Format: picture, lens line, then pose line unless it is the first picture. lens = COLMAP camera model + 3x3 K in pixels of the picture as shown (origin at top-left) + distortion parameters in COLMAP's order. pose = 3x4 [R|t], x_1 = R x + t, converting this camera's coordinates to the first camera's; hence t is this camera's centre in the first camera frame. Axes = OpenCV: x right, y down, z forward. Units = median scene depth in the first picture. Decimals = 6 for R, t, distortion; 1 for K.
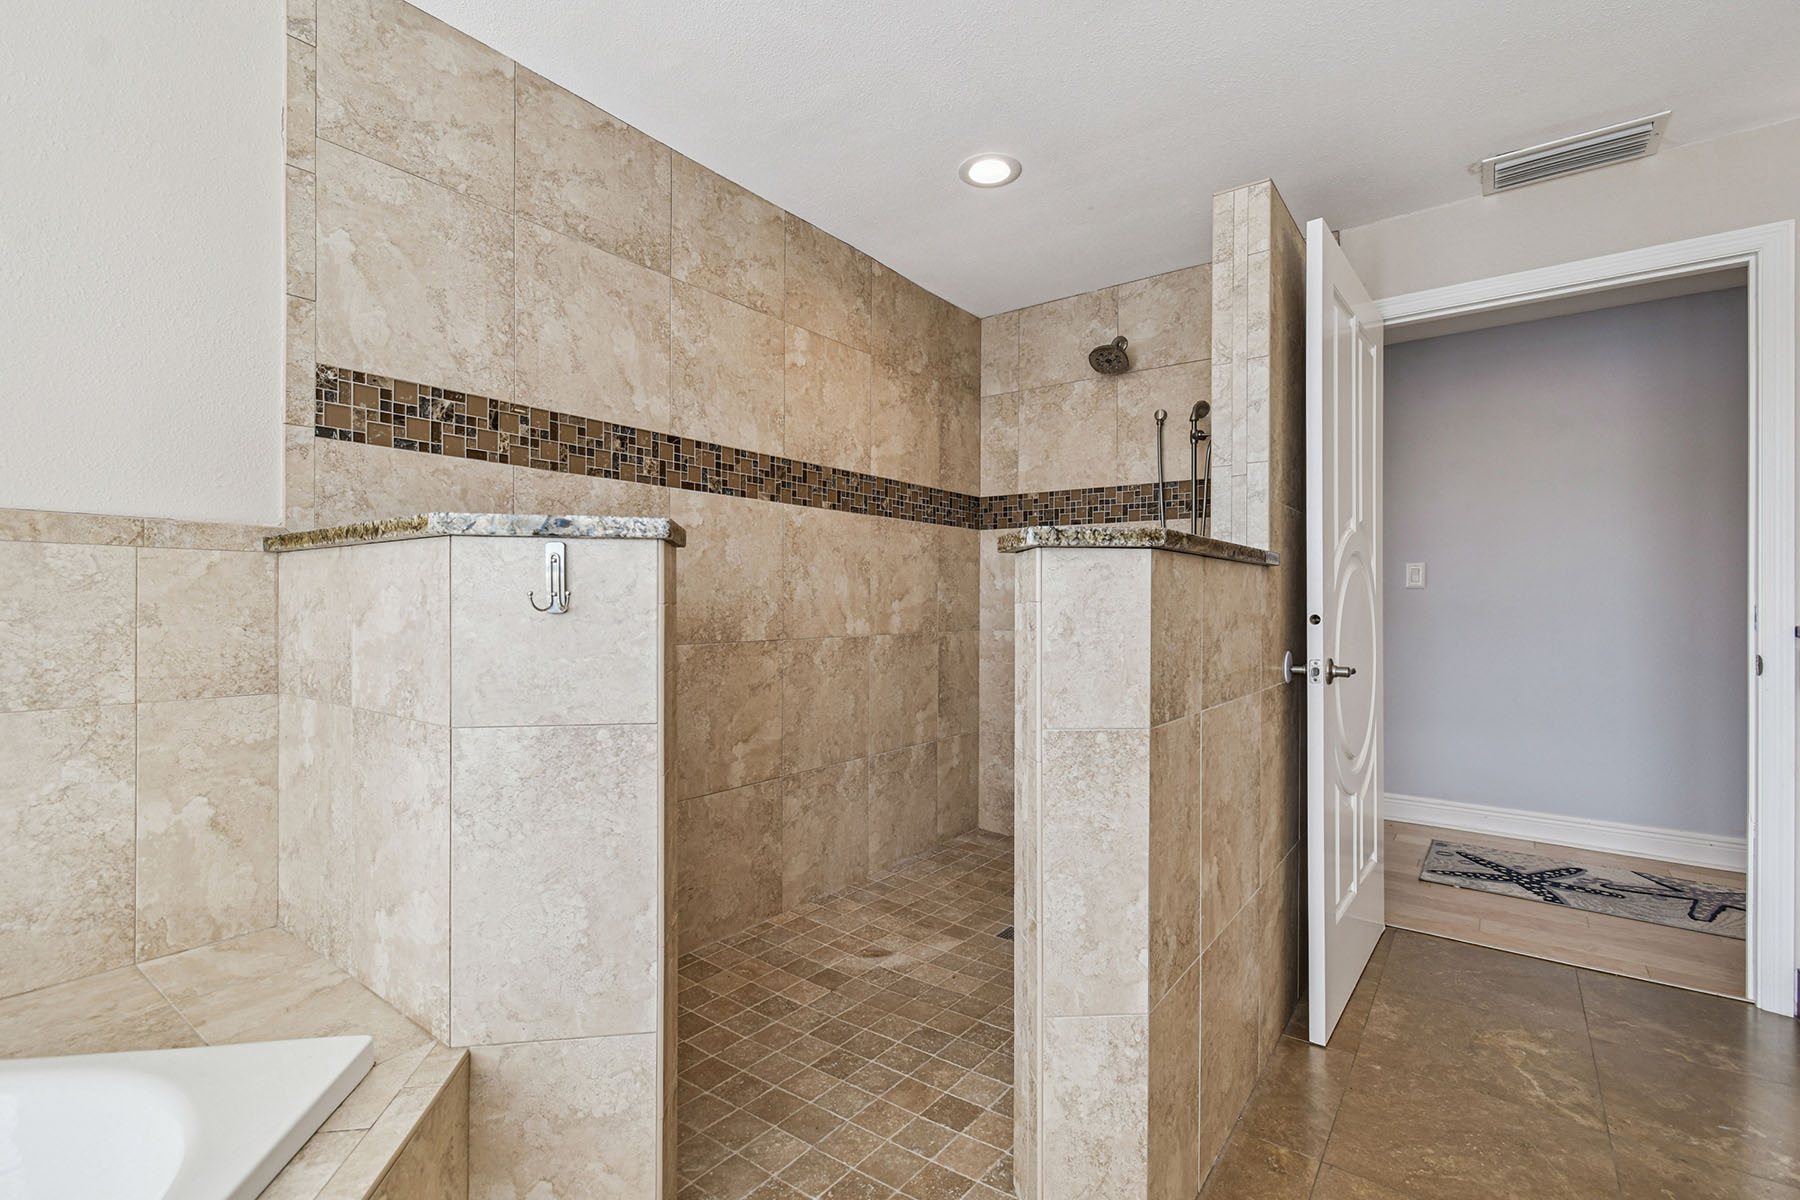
lens RADIAL K [[812.1, 0, 910.7], [0, 812.1, 606.3], [0, 0, 1]] dist [-0.003006, 0.000138]
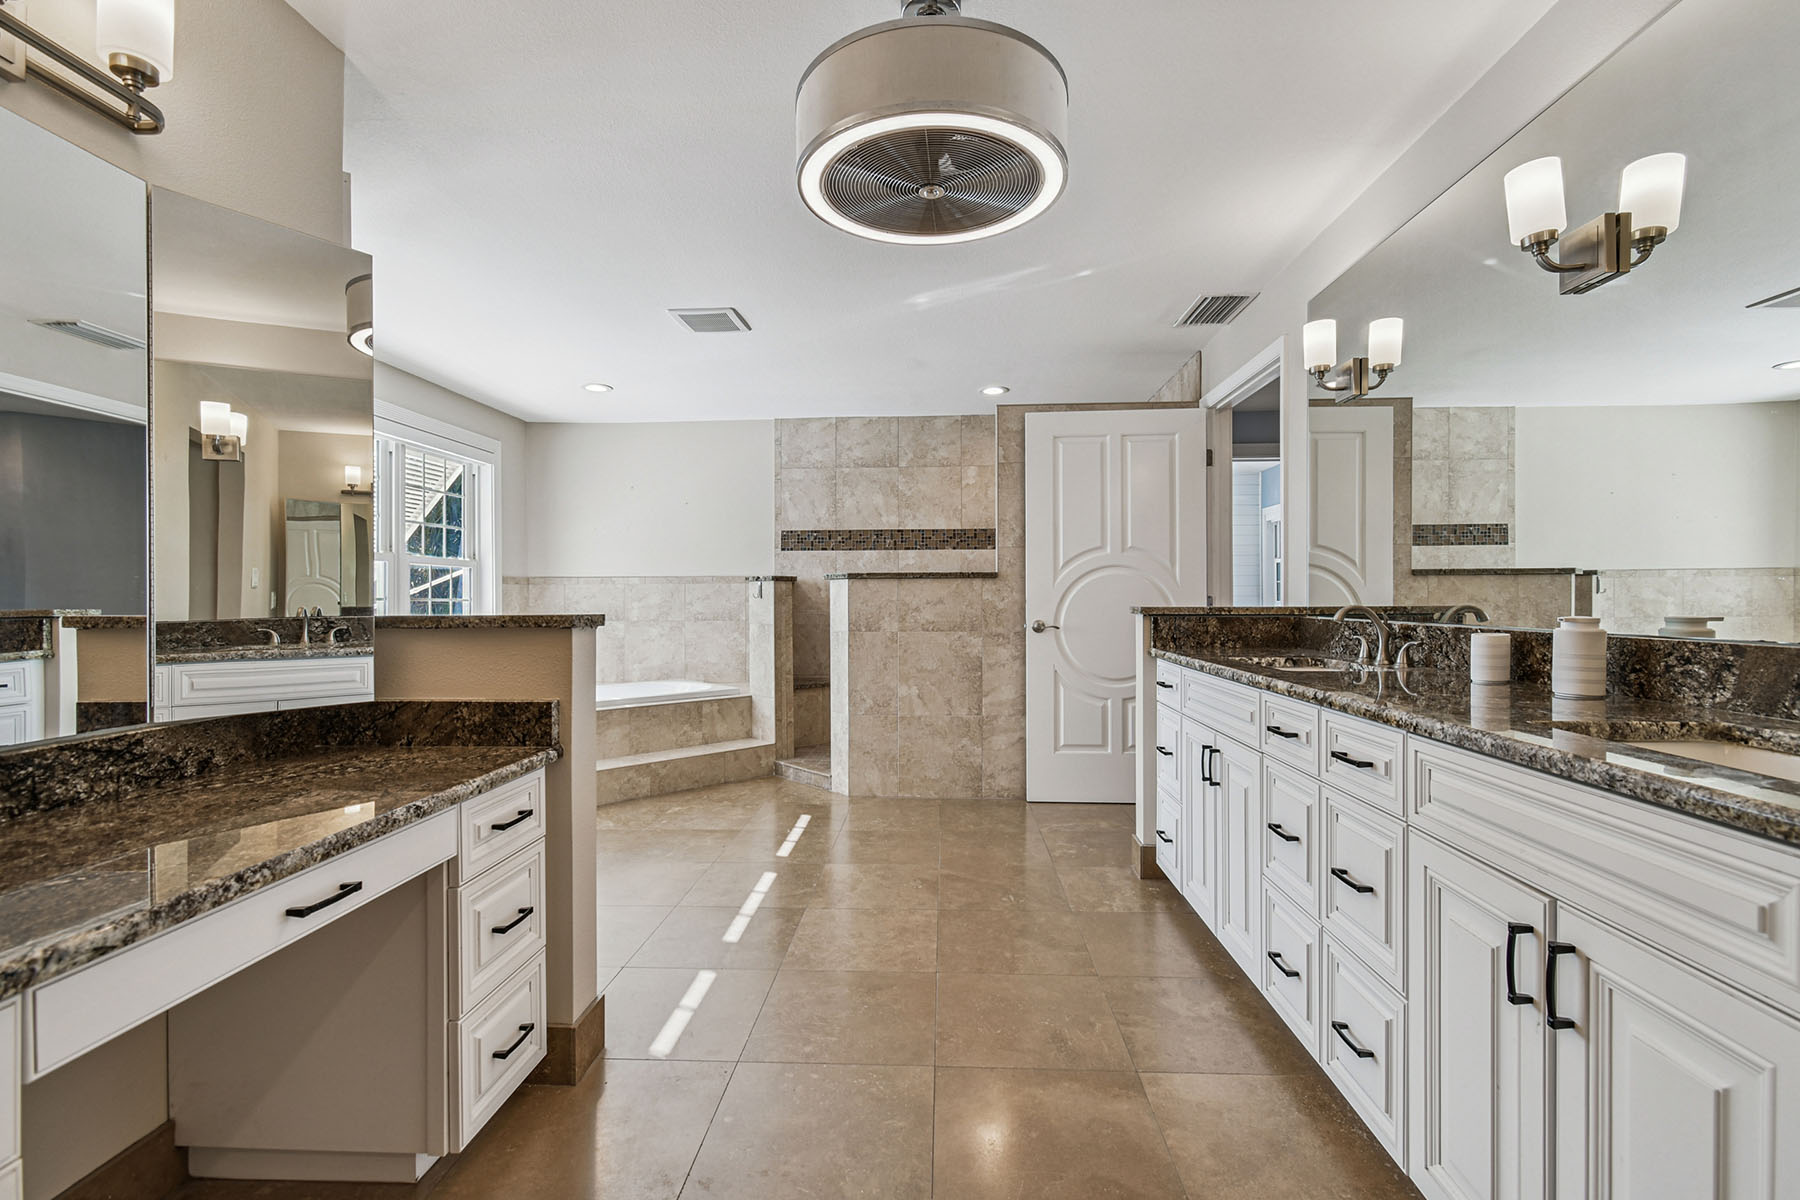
lens RADIAL K [[812.1, 0, 884.9], [0, 812.1, 594.0], [0, 0, 1]] dist [-0.003006, 0.000138]
pose [[0.544035, -0.003358, -0.839056, 2.080509], [0.003803, 0.999992, -0.001536, -0.005656], [0.839054, -0.002355, 0.544043, -0.481887]]
